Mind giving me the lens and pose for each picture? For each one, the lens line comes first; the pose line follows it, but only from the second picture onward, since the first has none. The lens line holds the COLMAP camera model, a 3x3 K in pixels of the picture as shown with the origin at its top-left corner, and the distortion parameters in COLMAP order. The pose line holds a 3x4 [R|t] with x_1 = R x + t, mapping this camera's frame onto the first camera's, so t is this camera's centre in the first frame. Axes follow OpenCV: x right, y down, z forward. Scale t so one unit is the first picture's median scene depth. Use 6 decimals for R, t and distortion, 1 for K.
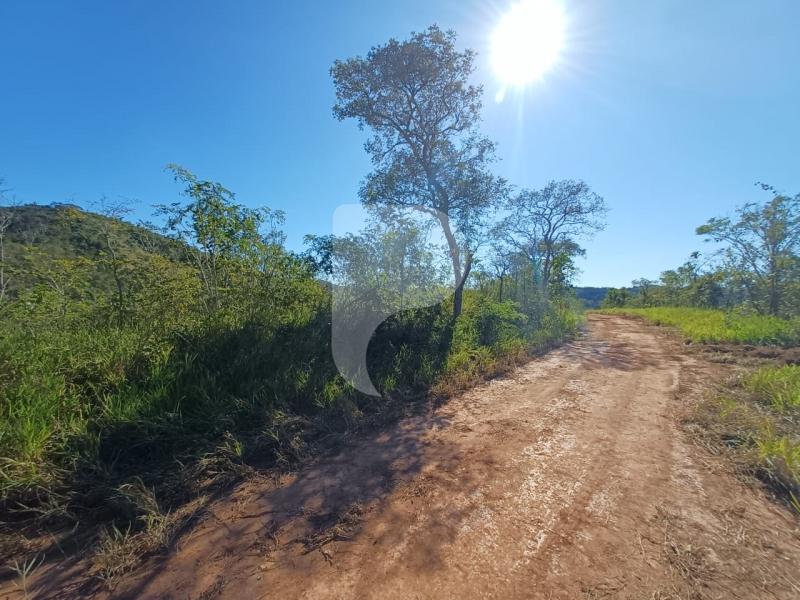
lens RADIAL K [[314.3, 0, 398.4], [0, 314.3, 301.9], [0, 0, 1]] dist [0.001092, 0.000365]
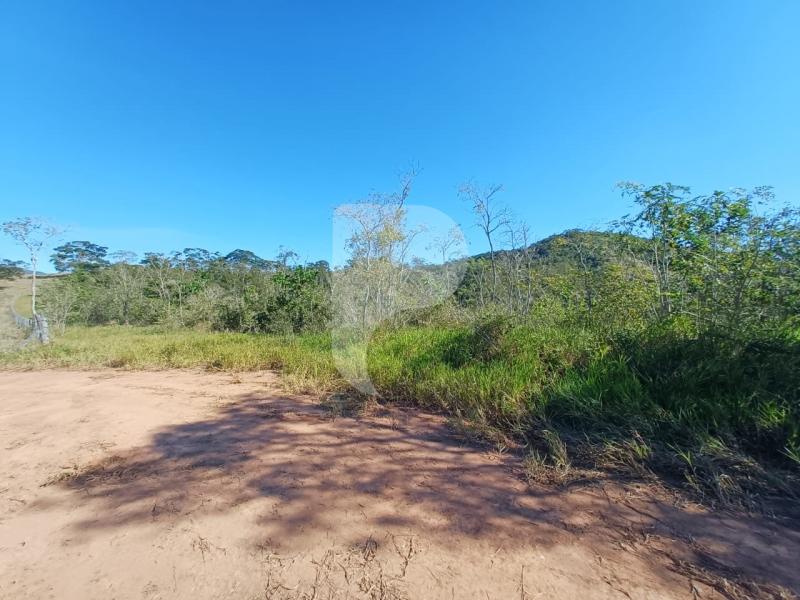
lens RADIAL K [[314.3, 0, 397.8], [0, 314.3, 298.3], [0, 0, 1]] dist [0.001092, 0.000365]
pose [[0.250155, -0.015887, -0.968076, 0.133023], [-0.010386, 0.999764, -0.019090, -0.002926], [0.968150, 0.014830, 0.249931, -0.020578]]
